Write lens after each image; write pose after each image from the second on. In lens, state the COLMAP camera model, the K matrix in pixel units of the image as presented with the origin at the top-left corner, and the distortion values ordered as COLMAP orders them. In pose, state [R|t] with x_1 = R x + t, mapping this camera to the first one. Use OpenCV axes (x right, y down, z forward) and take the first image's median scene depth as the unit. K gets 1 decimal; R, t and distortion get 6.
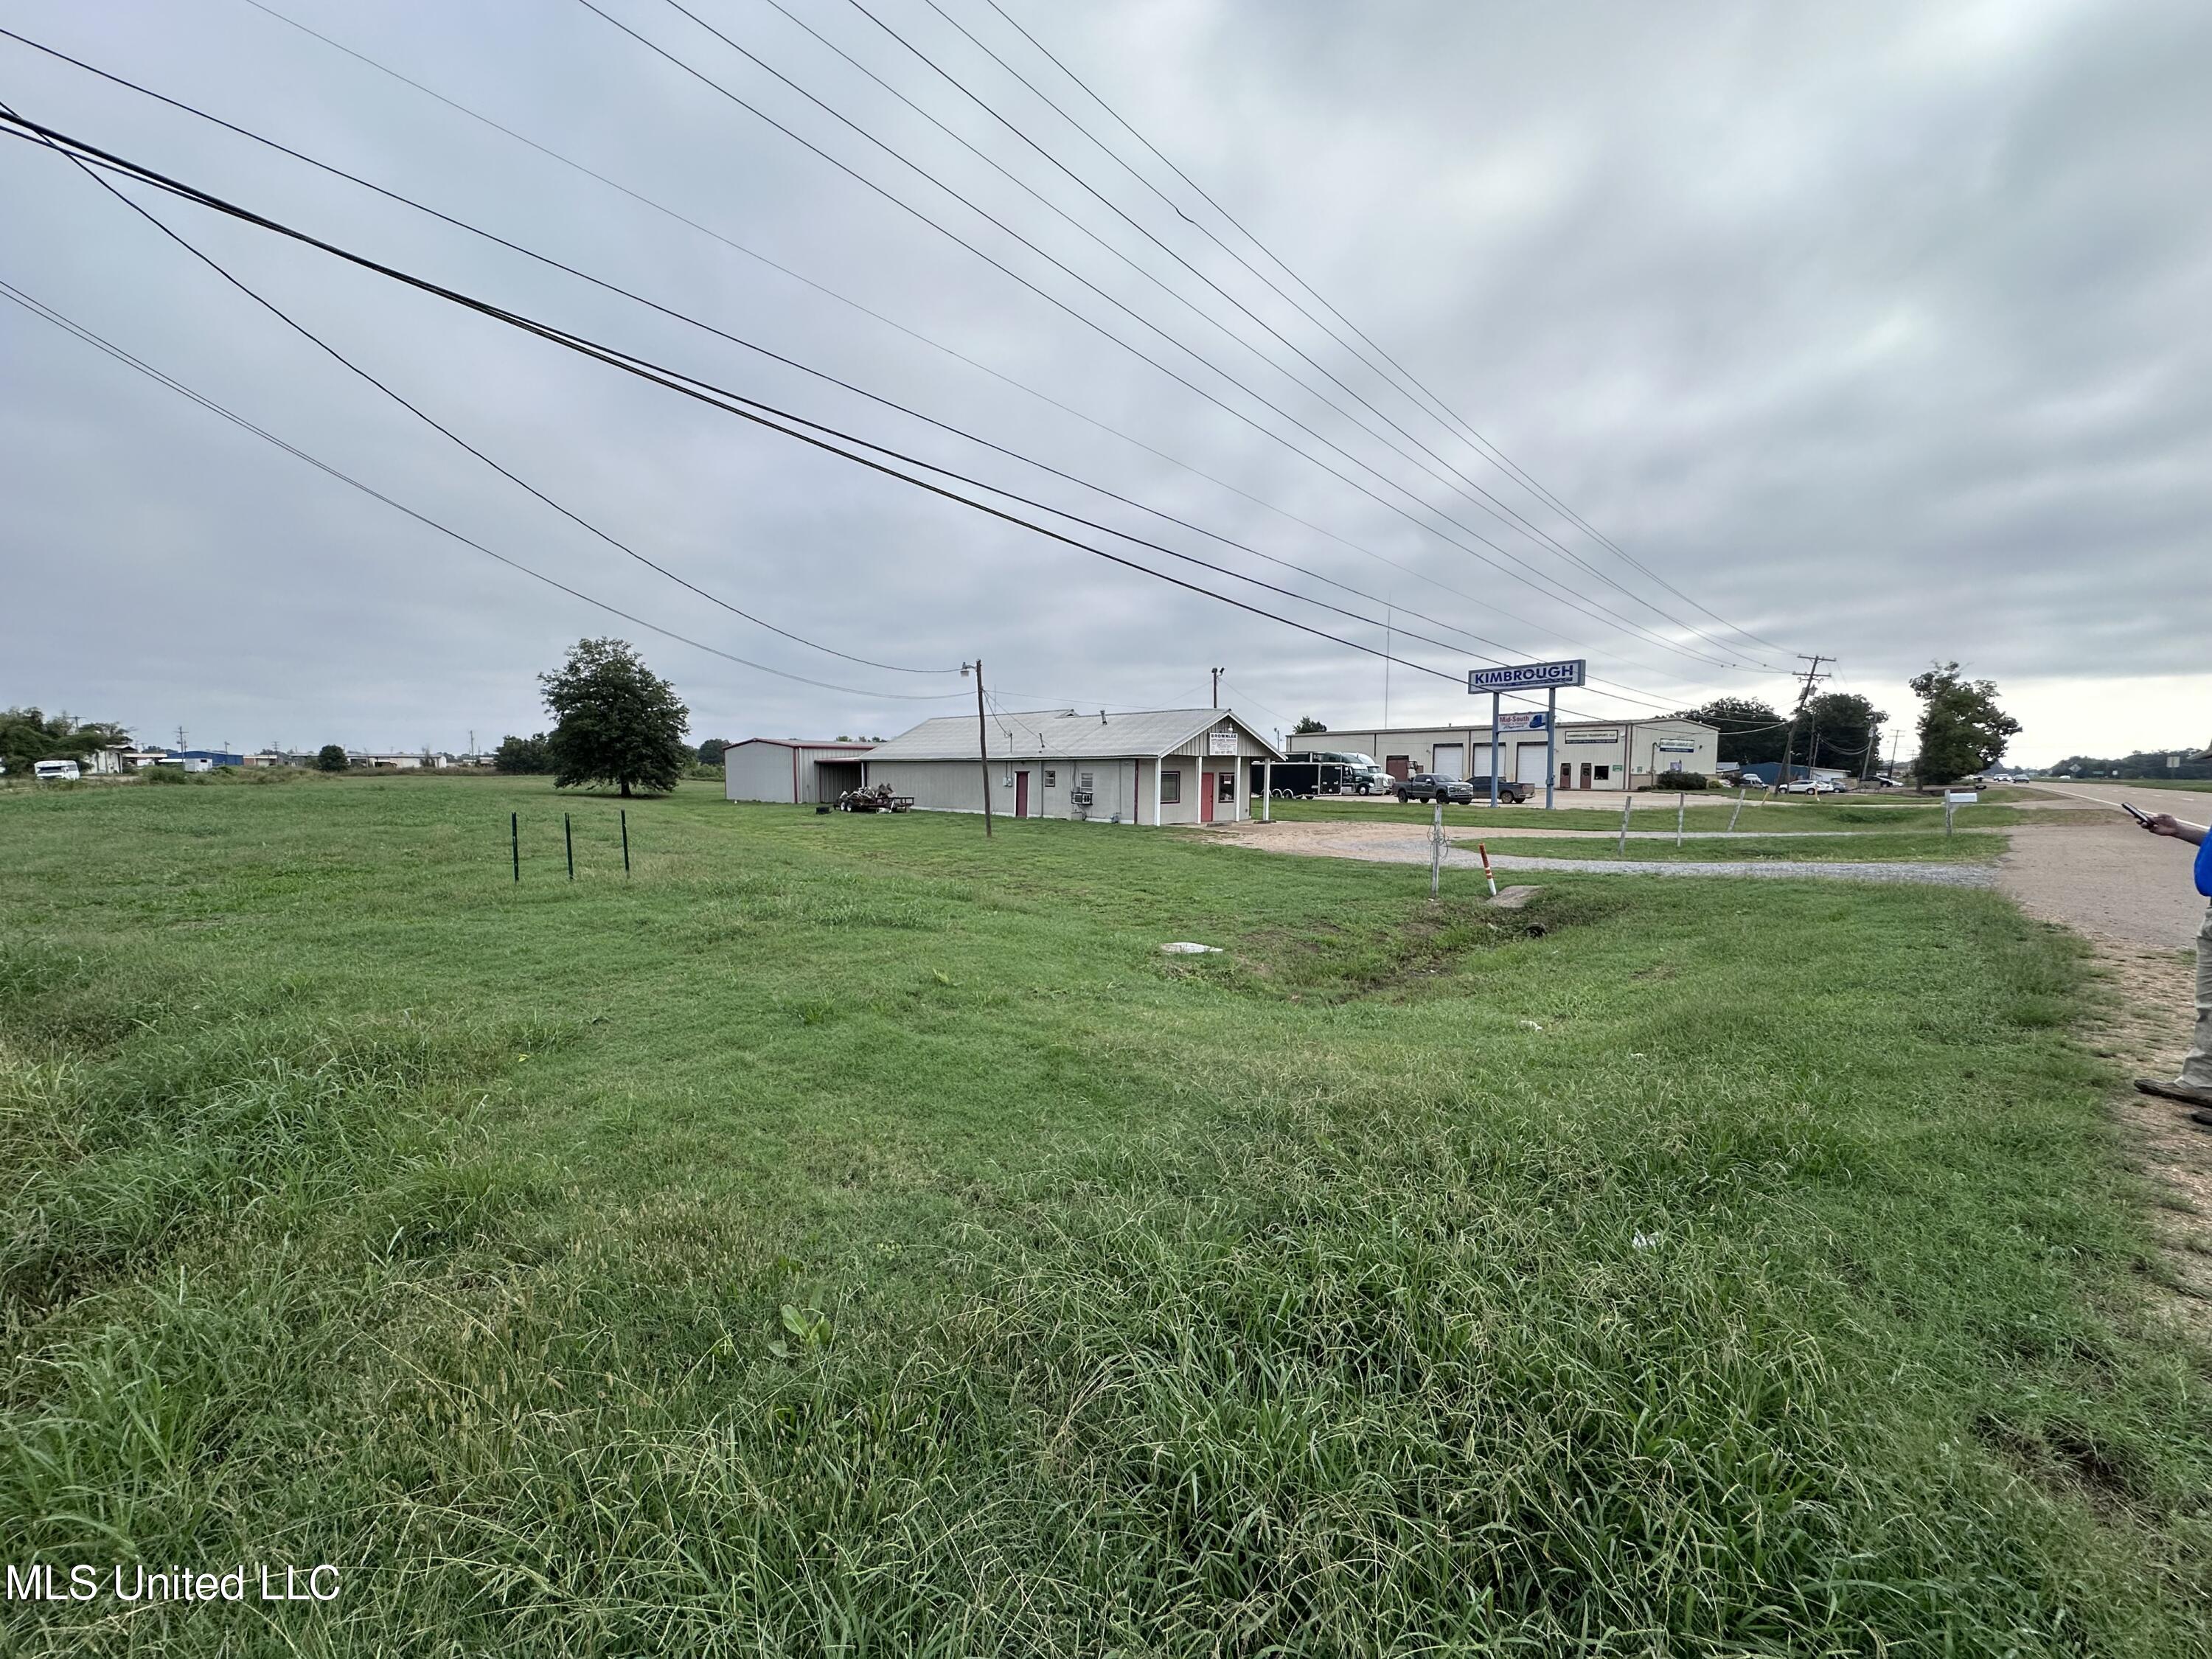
lens RADIAL K [[882.0, 0, 1110.5], [0, 882.0, 808.9], [0, 0, 1]] dist [-0.007664, 0.001429]
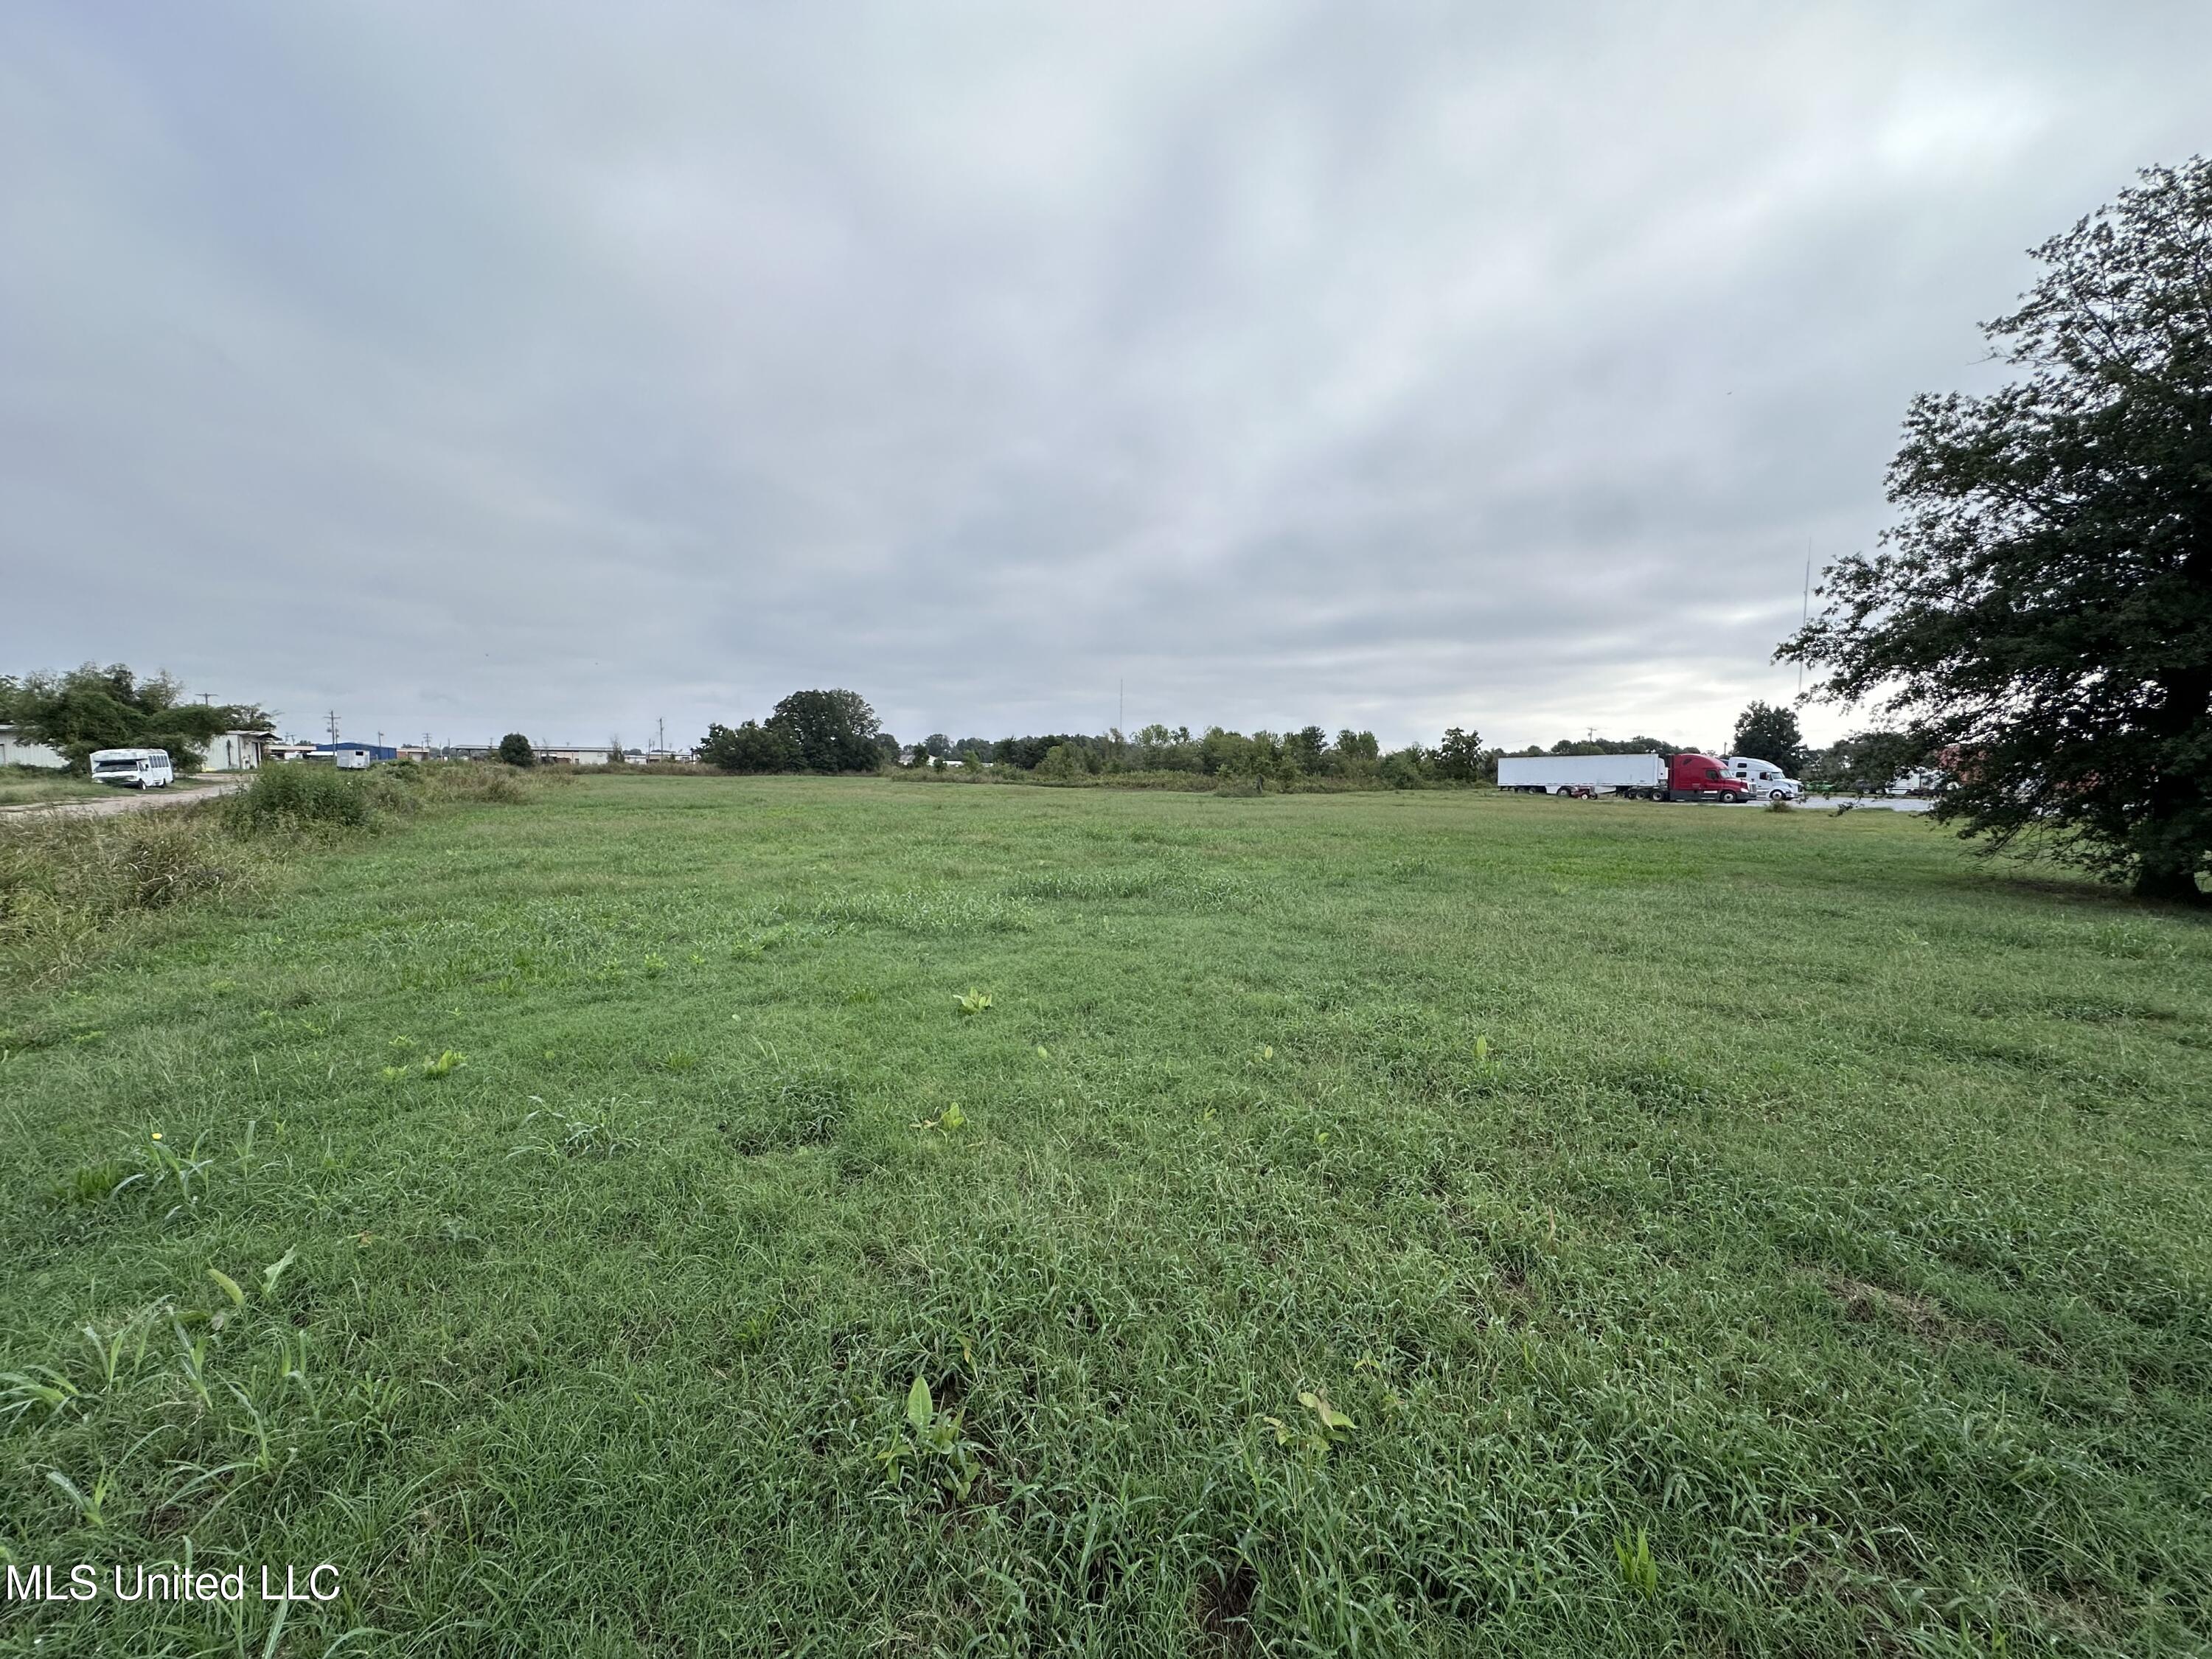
lens RADIAL K [[882.0, 0, 1101.4], [0, 882.0, 823.7], [0, 0, 1]] dist [-0.007664, 0.001429]
pose [[0.995577, 0.014474, -0.092825, -3.787109], [-0.013028, 0.999784, 0.016169, -0.174169], [0.093039, -0.014888, 0.995551, 3.522510]]
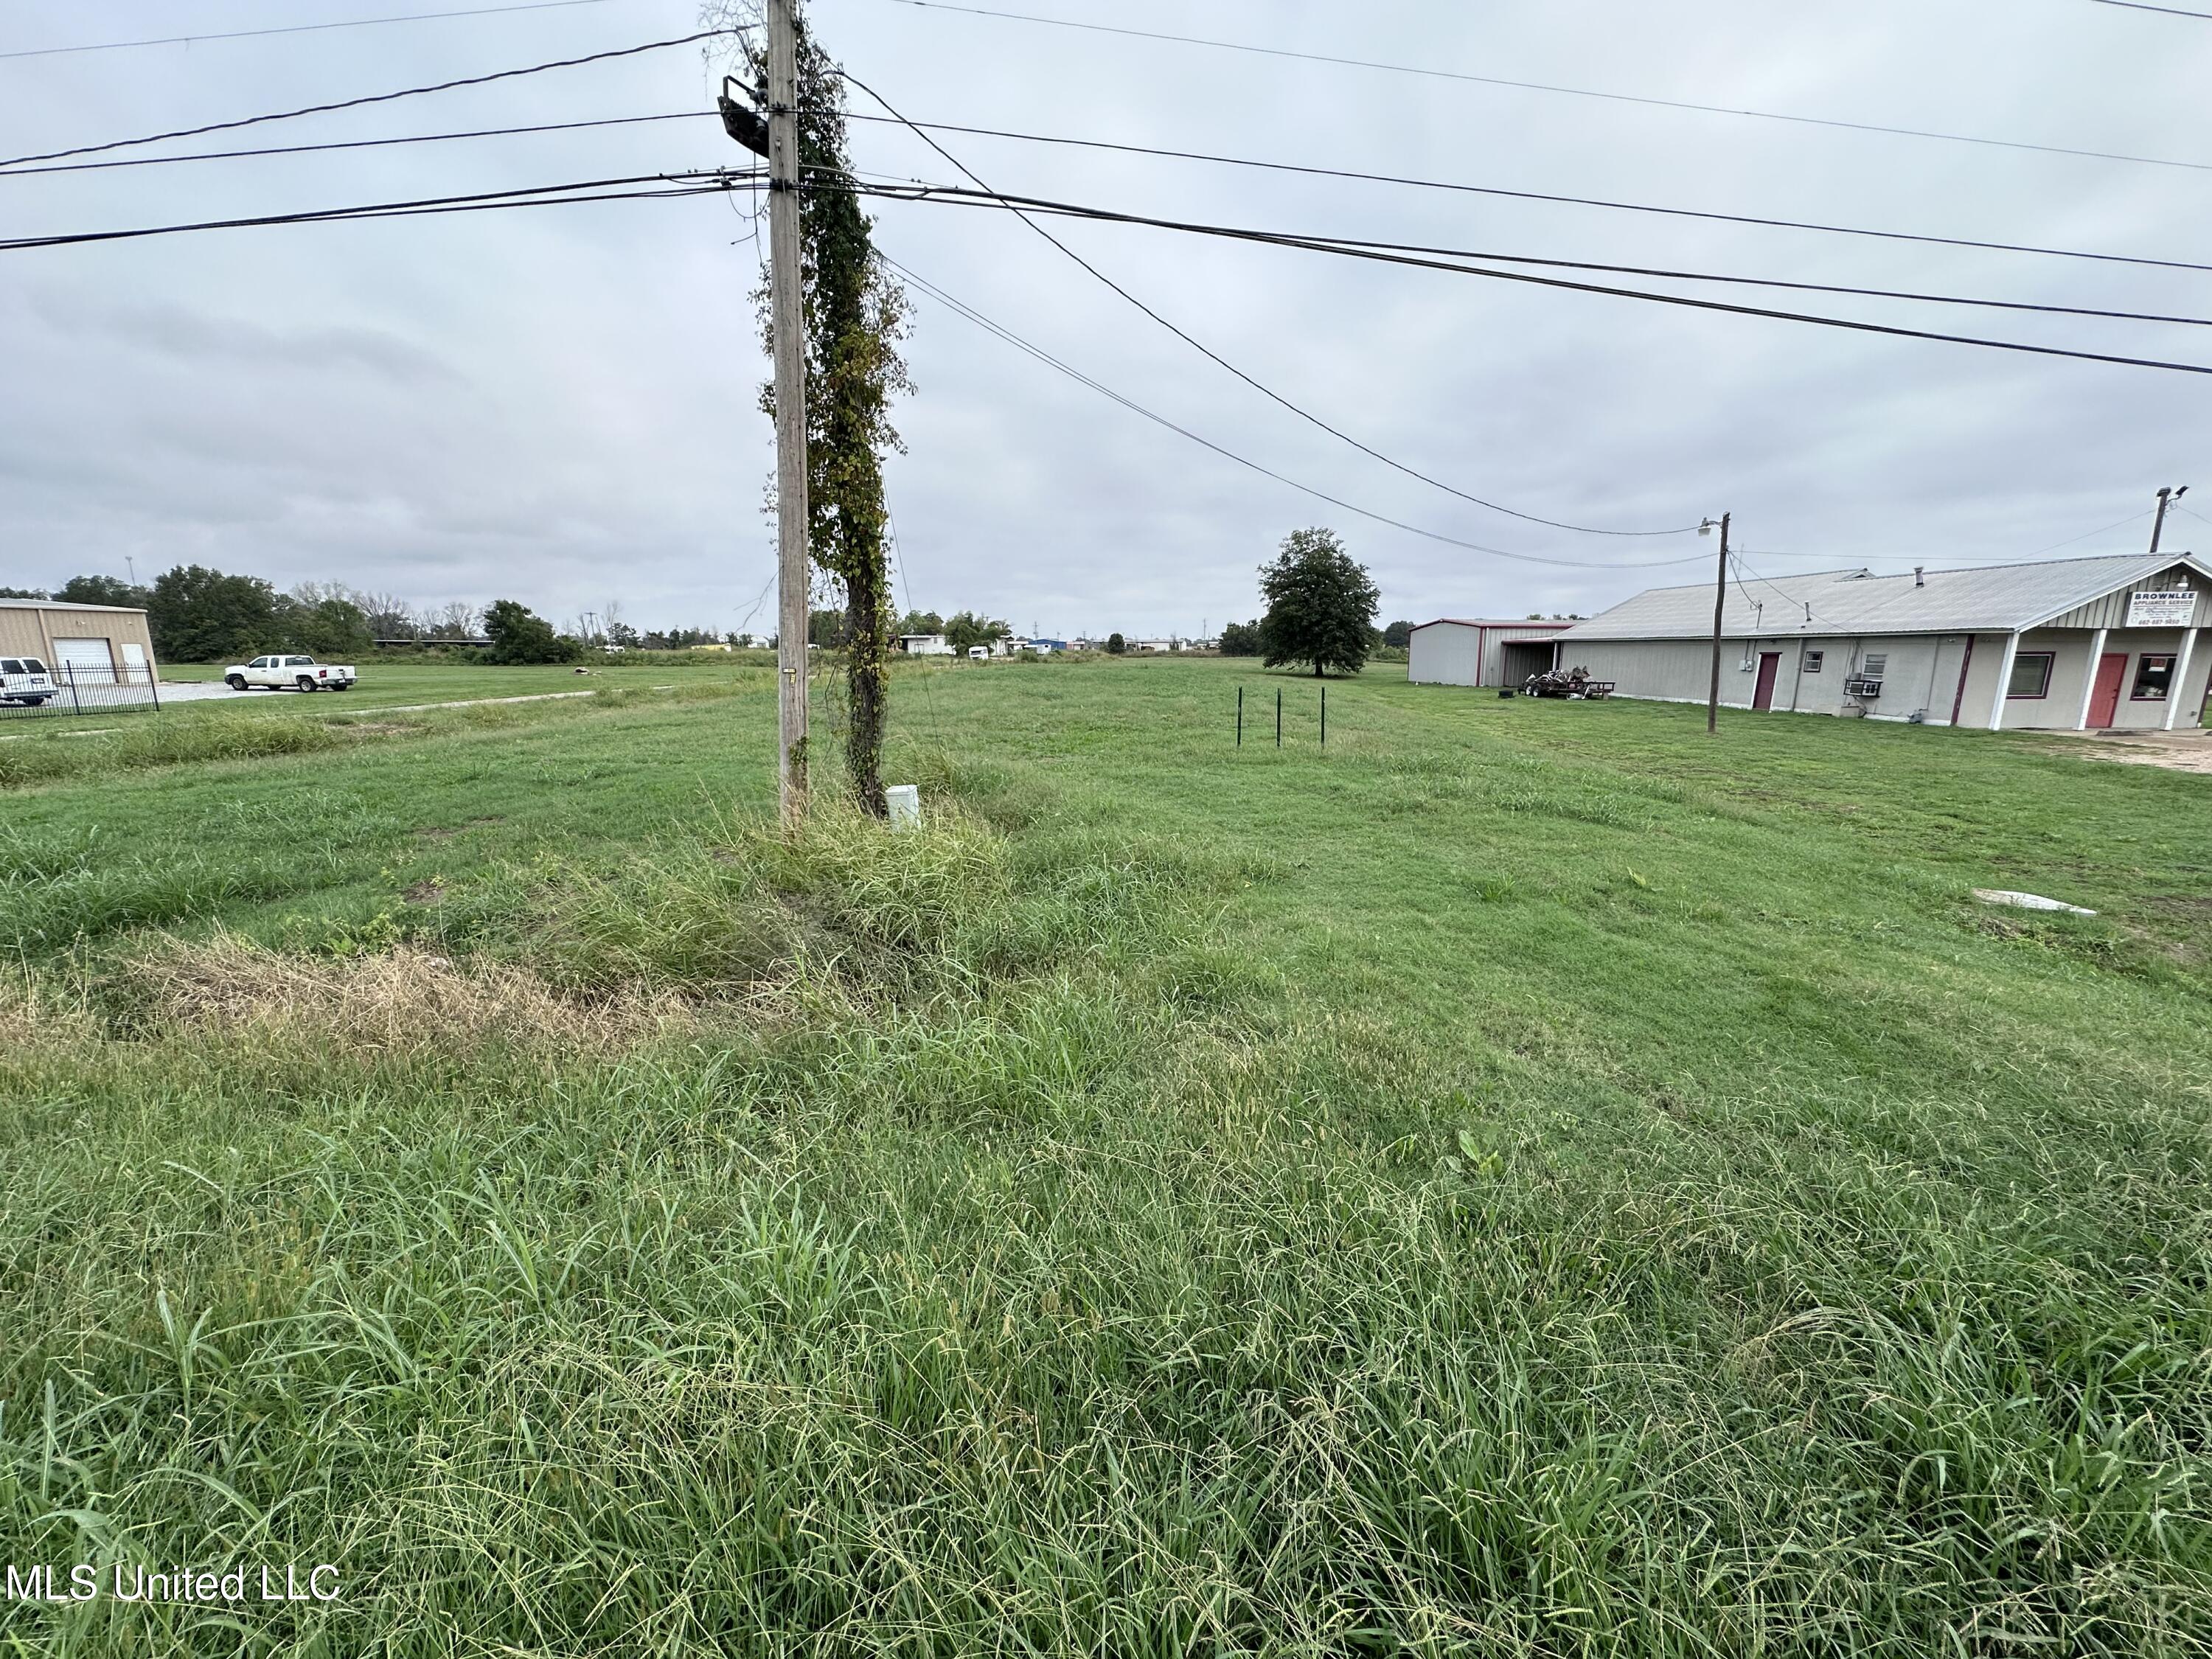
lens RADIAL K [[882.0, 0, 1103.7], [0, 882.0, 824.0], [0, 0, 1]] dist [-0.007664, 0.001429]
pose [[0.740086, 0.126473, -0.660512, -0.004347], [-0.027485, 0.987025, 0.158197, 0.003867], [0.671950, -0.098925, 0.733960, -0.020812]]
